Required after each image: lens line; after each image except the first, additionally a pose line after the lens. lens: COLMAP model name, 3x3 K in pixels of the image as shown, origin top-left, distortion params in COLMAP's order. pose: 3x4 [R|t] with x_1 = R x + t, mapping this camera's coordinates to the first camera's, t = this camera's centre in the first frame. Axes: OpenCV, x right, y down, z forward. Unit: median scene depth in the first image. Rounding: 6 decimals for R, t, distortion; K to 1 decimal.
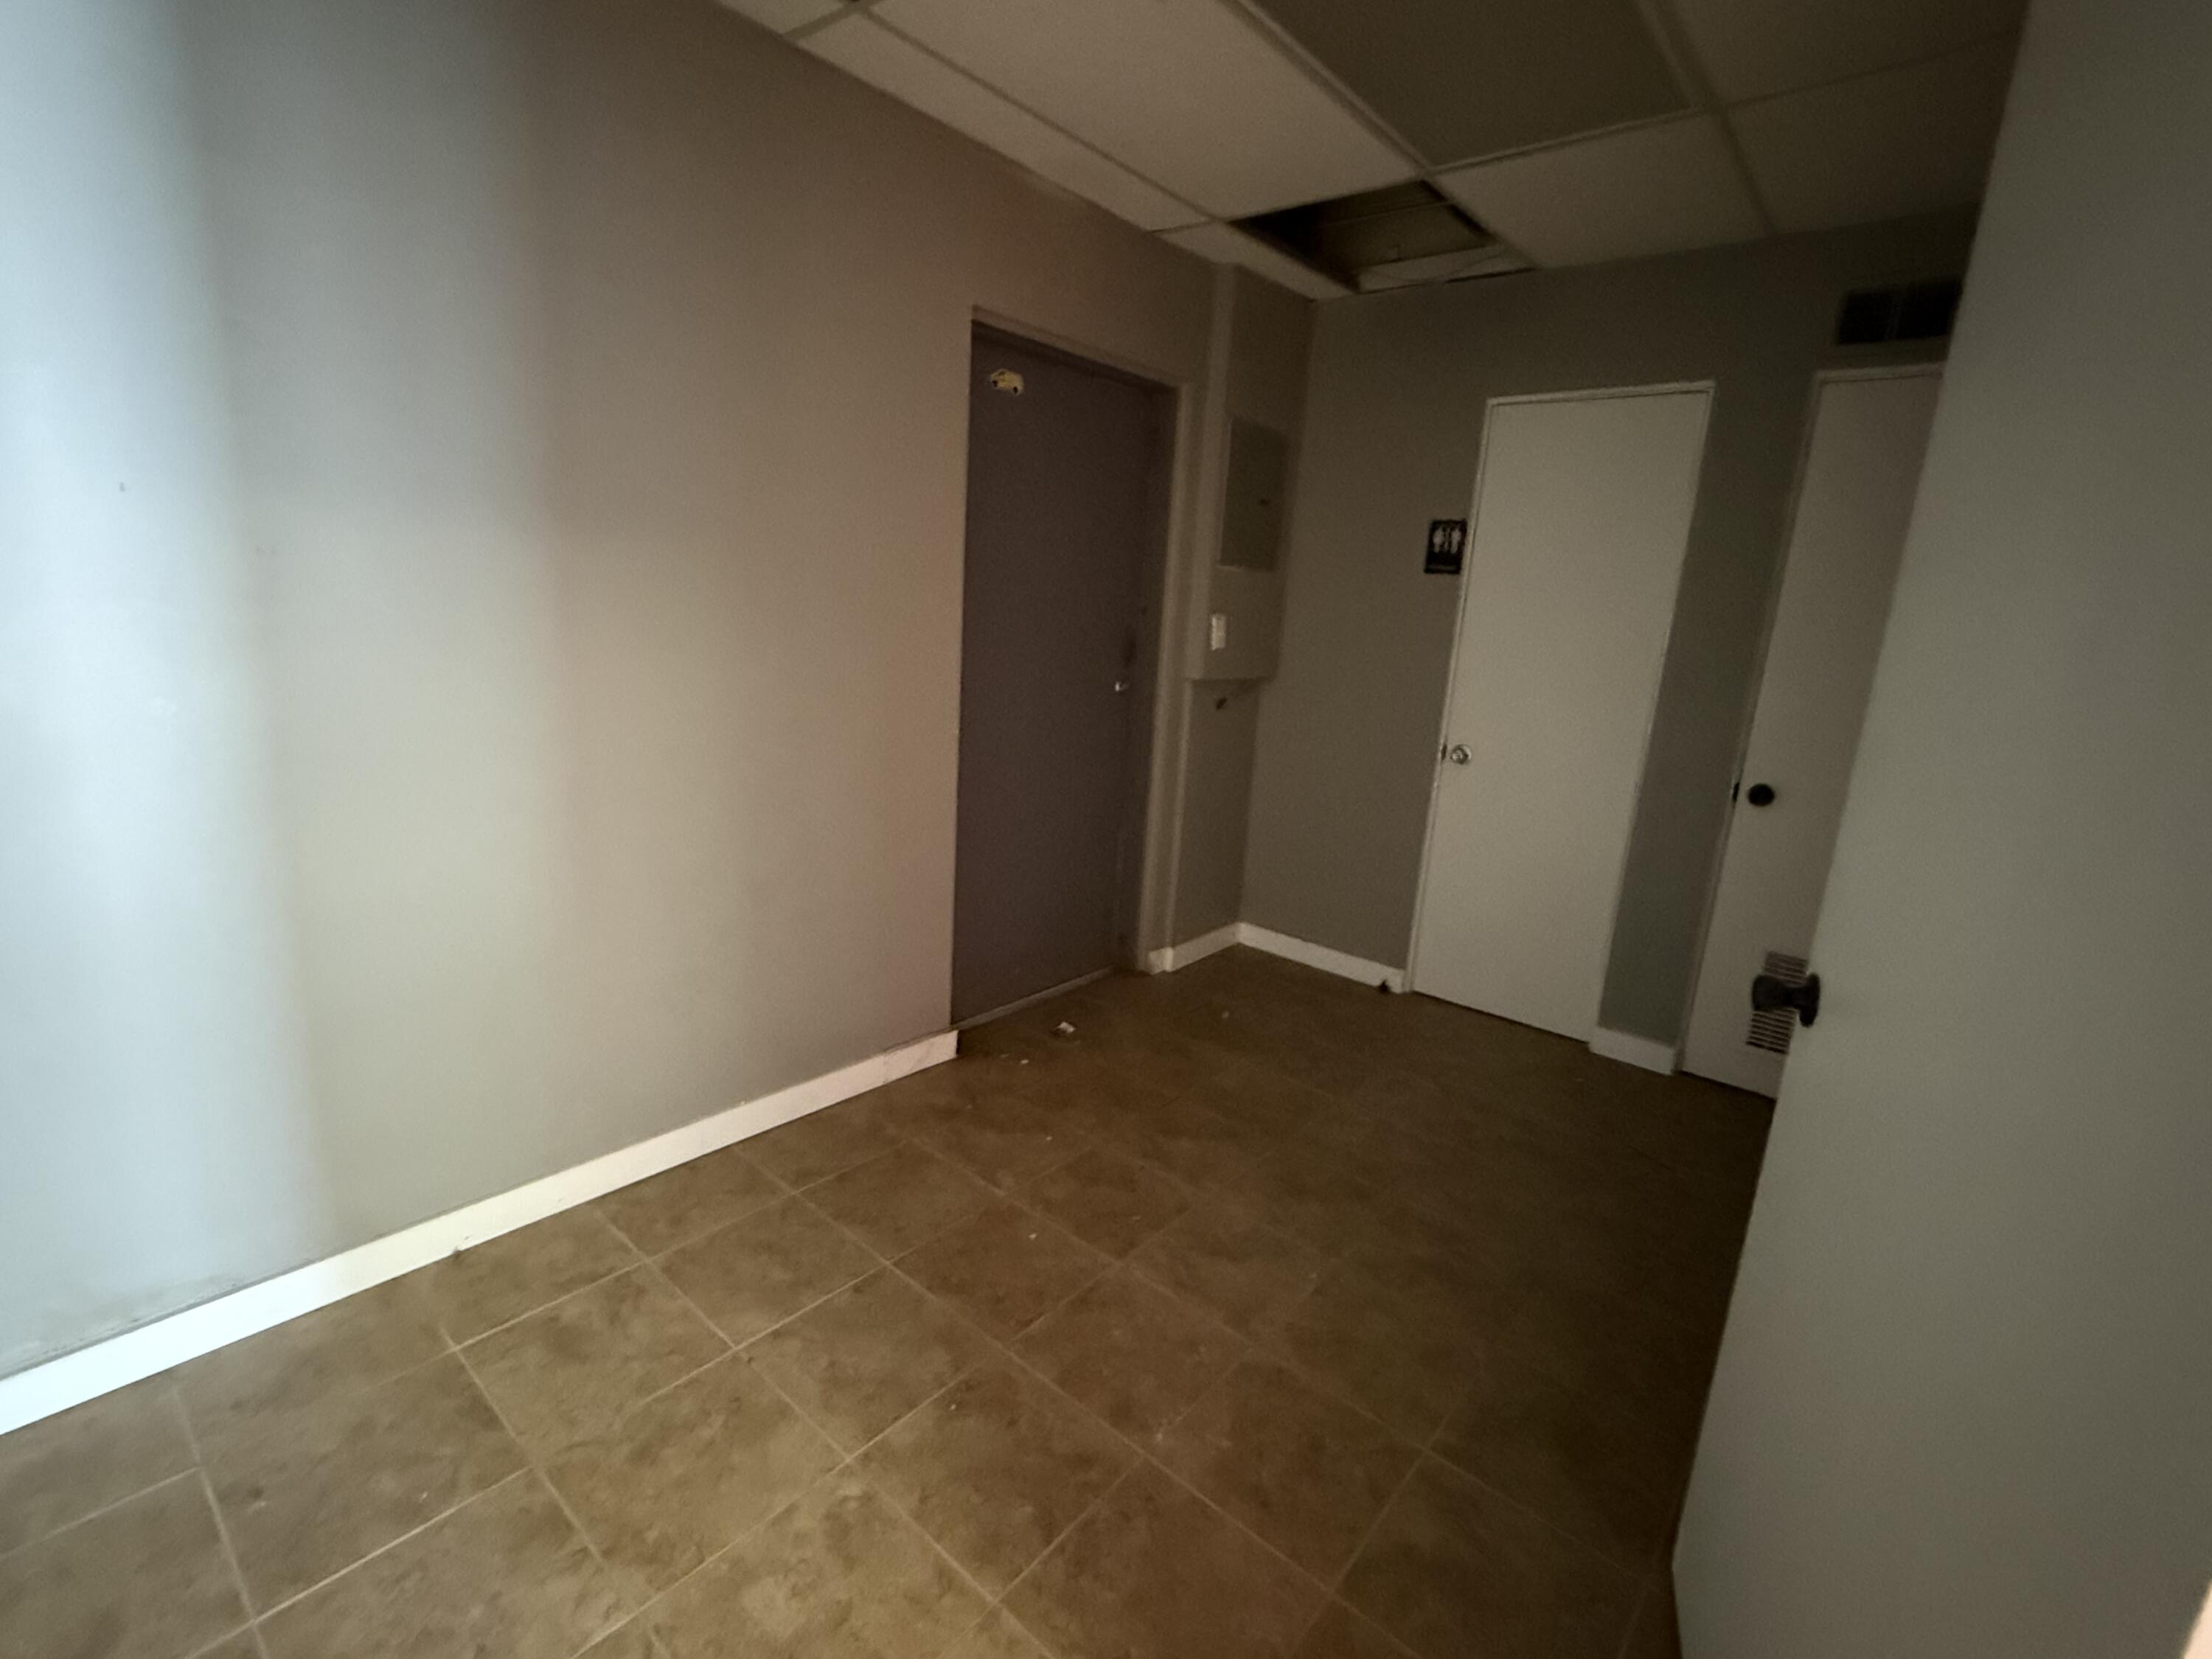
lens RADIAL K [[1001.6, 0, 1106.0], [0, 1001.6, 829.5], [0, 0, 1]] dist [-0.000658, -0.000691]
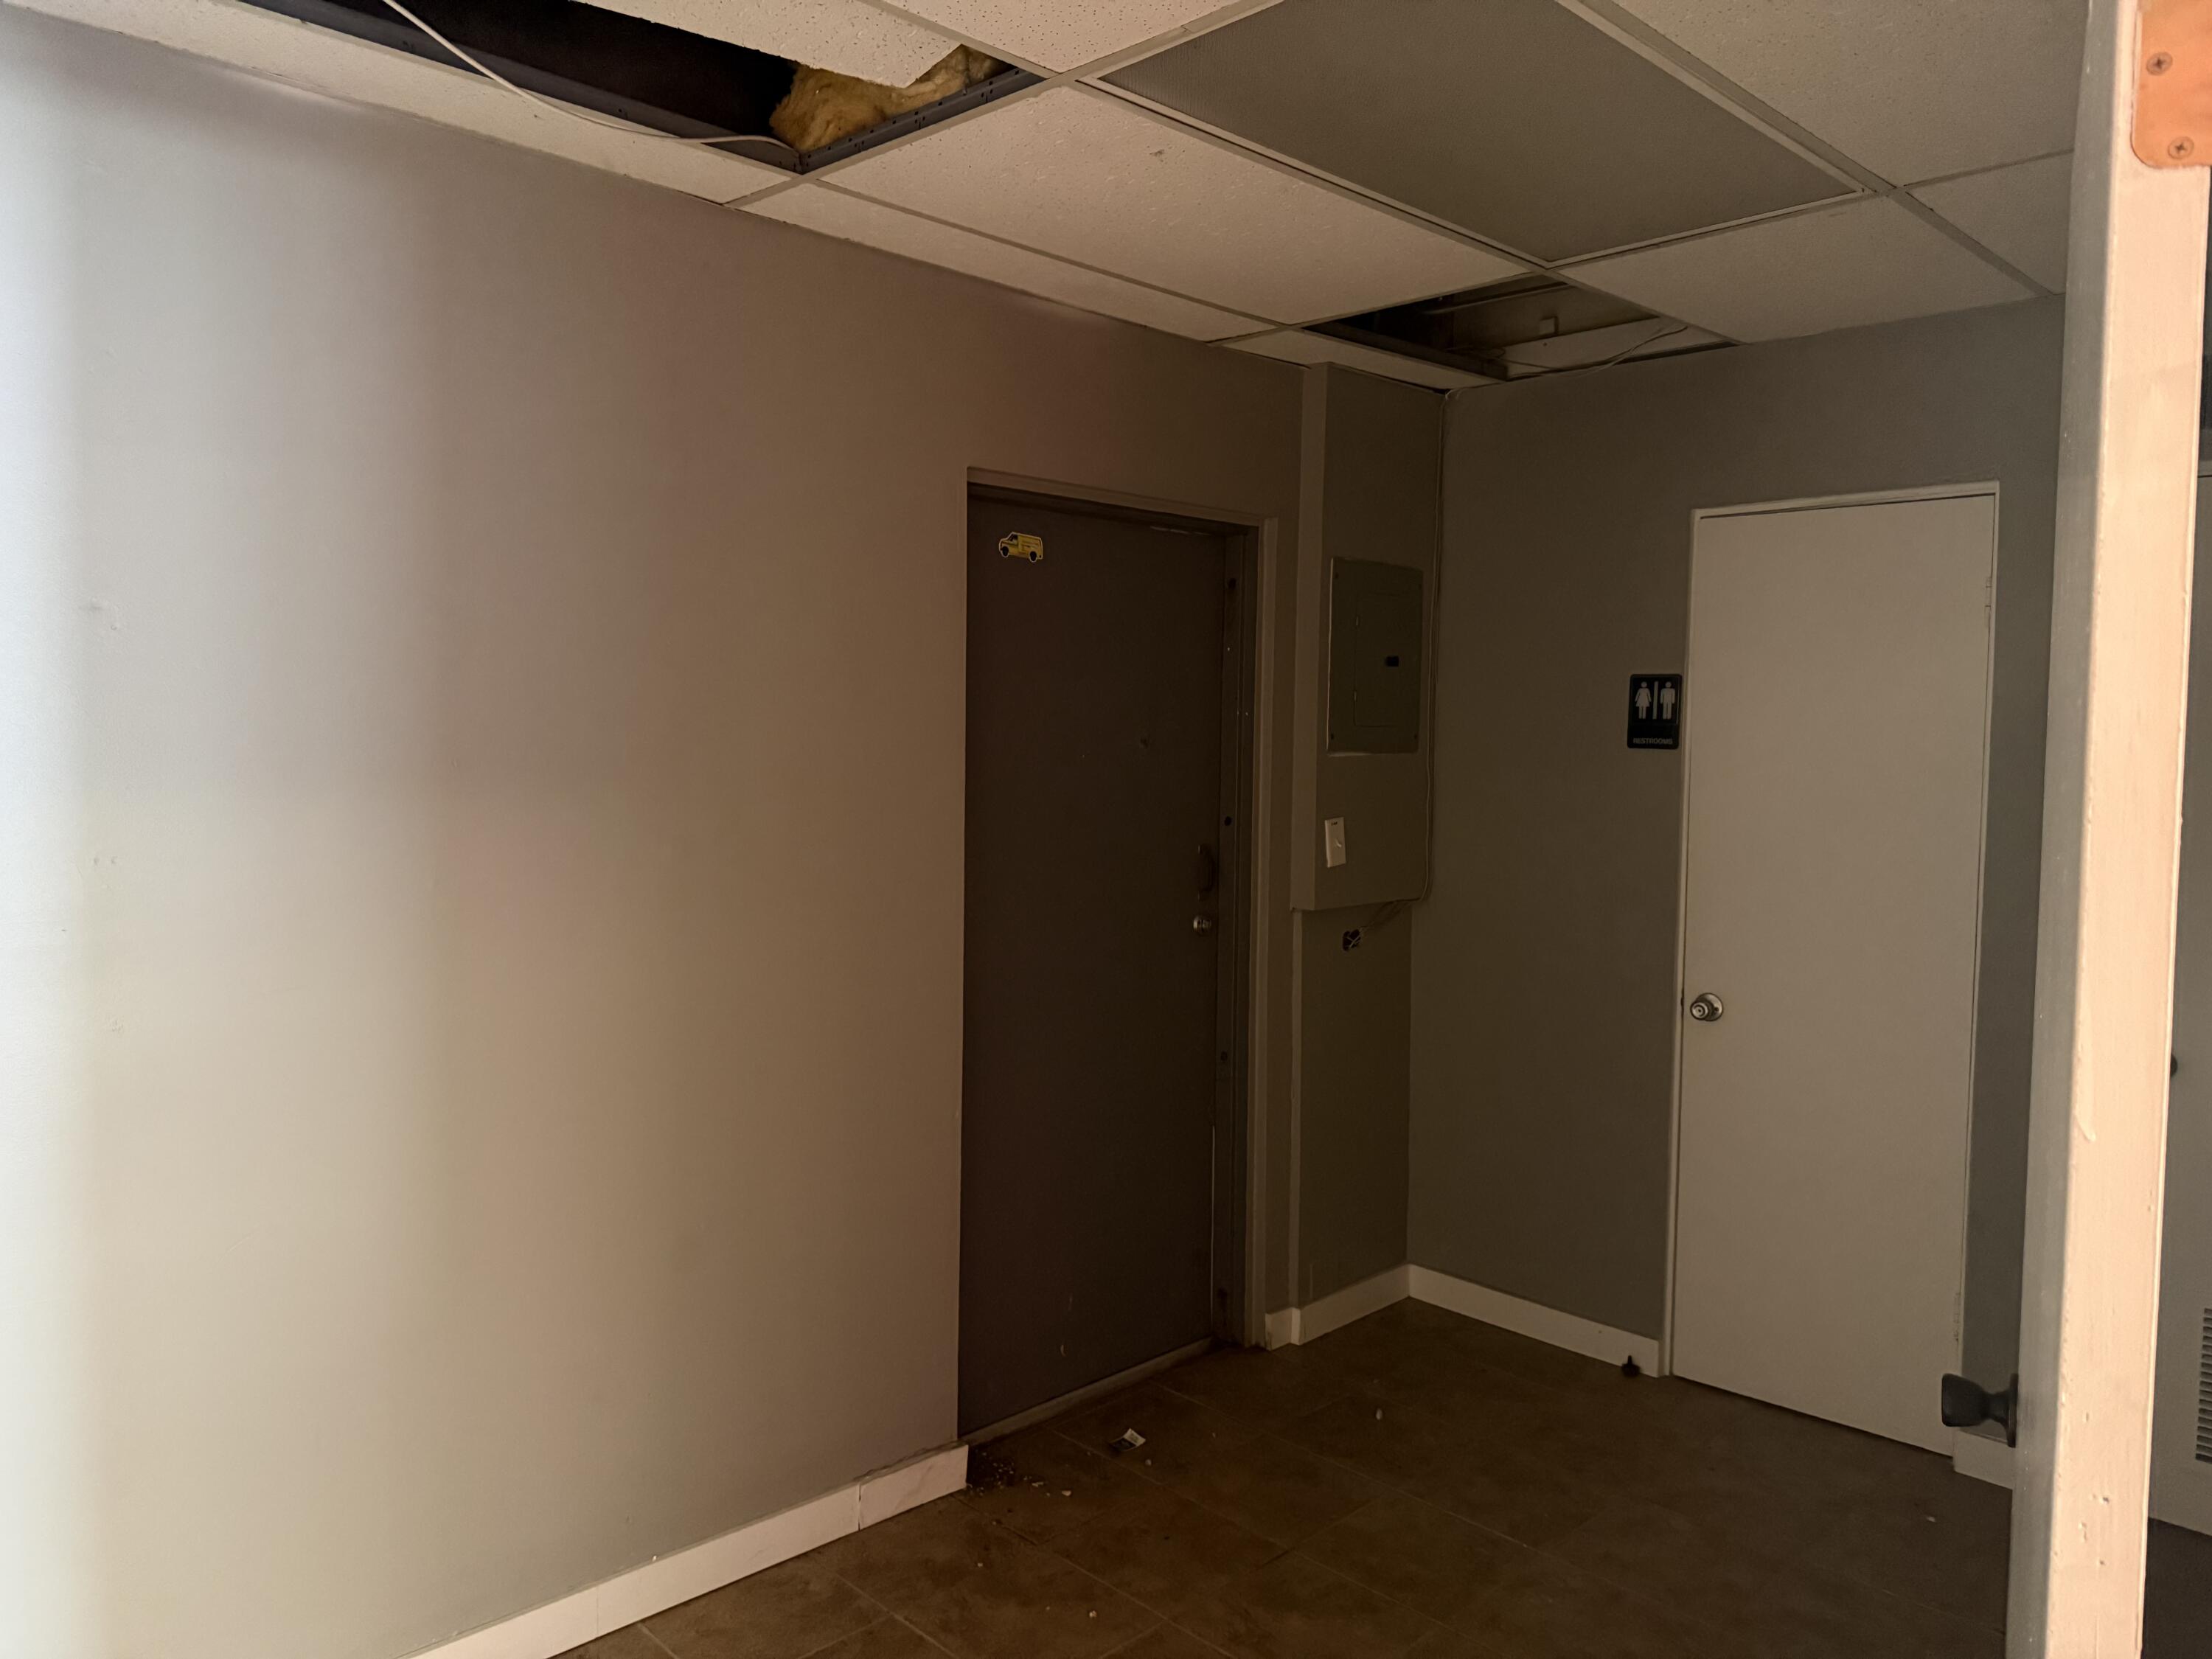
lens RADIAL K [[1549.4, 0, 1095.9], [0, 1549.4, 828.3], [0, 0, 1]] dist [0.077211, -0.103296]
pose [[0.994453, -0.046350, -0.094419, 0.050054], [0.029684, 0.984855, -0.170822, -0.026226], [0.100907, 0.167072, 0.980767, -0.100854]]
